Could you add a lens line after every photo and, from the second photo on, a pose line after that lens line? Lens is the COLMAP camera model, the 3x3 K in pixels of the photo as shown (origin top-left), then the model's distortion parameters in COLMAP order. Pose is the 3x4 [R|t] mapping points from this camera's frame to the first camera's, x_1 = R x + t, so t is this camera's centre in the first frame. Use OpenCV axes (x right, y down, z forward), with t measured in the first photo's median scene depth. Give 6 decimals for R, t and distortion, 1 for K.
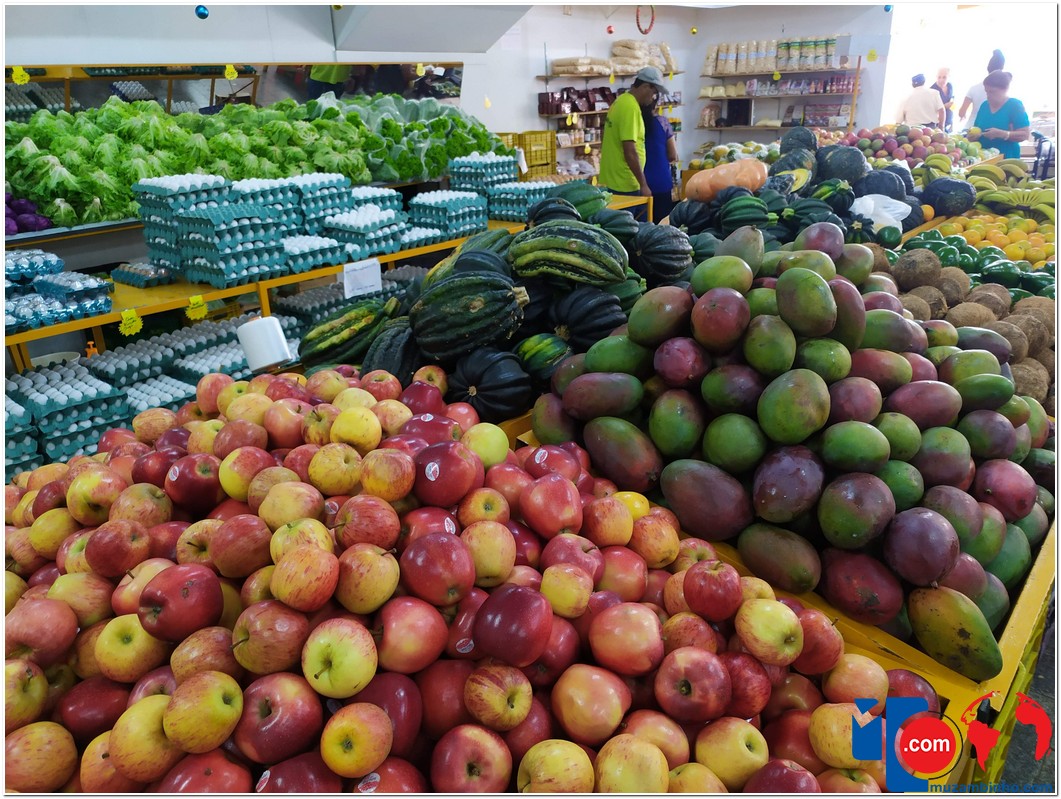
lens RADIAL K [[782.9, 0, 532.7], [0, 782.9, 397.8], [0, 0, 1]] dist [0.037835, -0.026804]
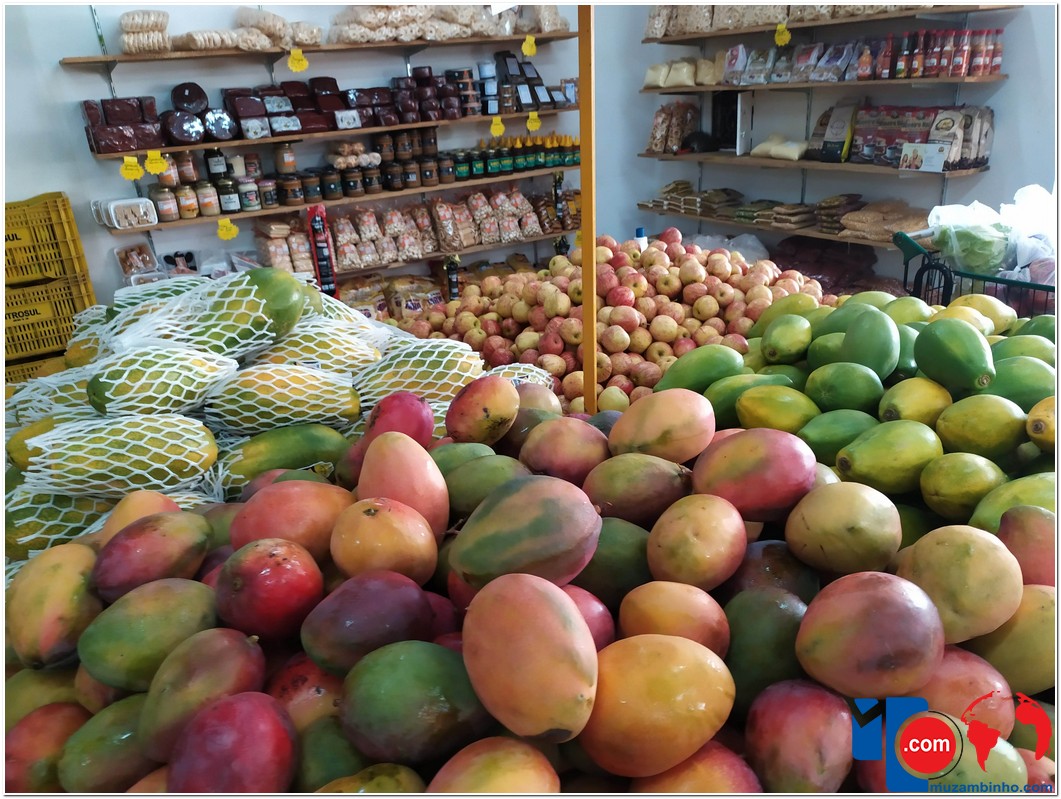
lens RADIAL K [[782.9, 0, 528.0], [0, 782.9, 395.8], [0, 0, 1]] dist [0.037835, -0.026804]
pose [[0.950083, 0.094358, -0.297386, 0.358340], [-0.083602, 0.995308, 0.048712, -0.262331], [0.300587, -0.021418, 0.953514, 0.643110]]
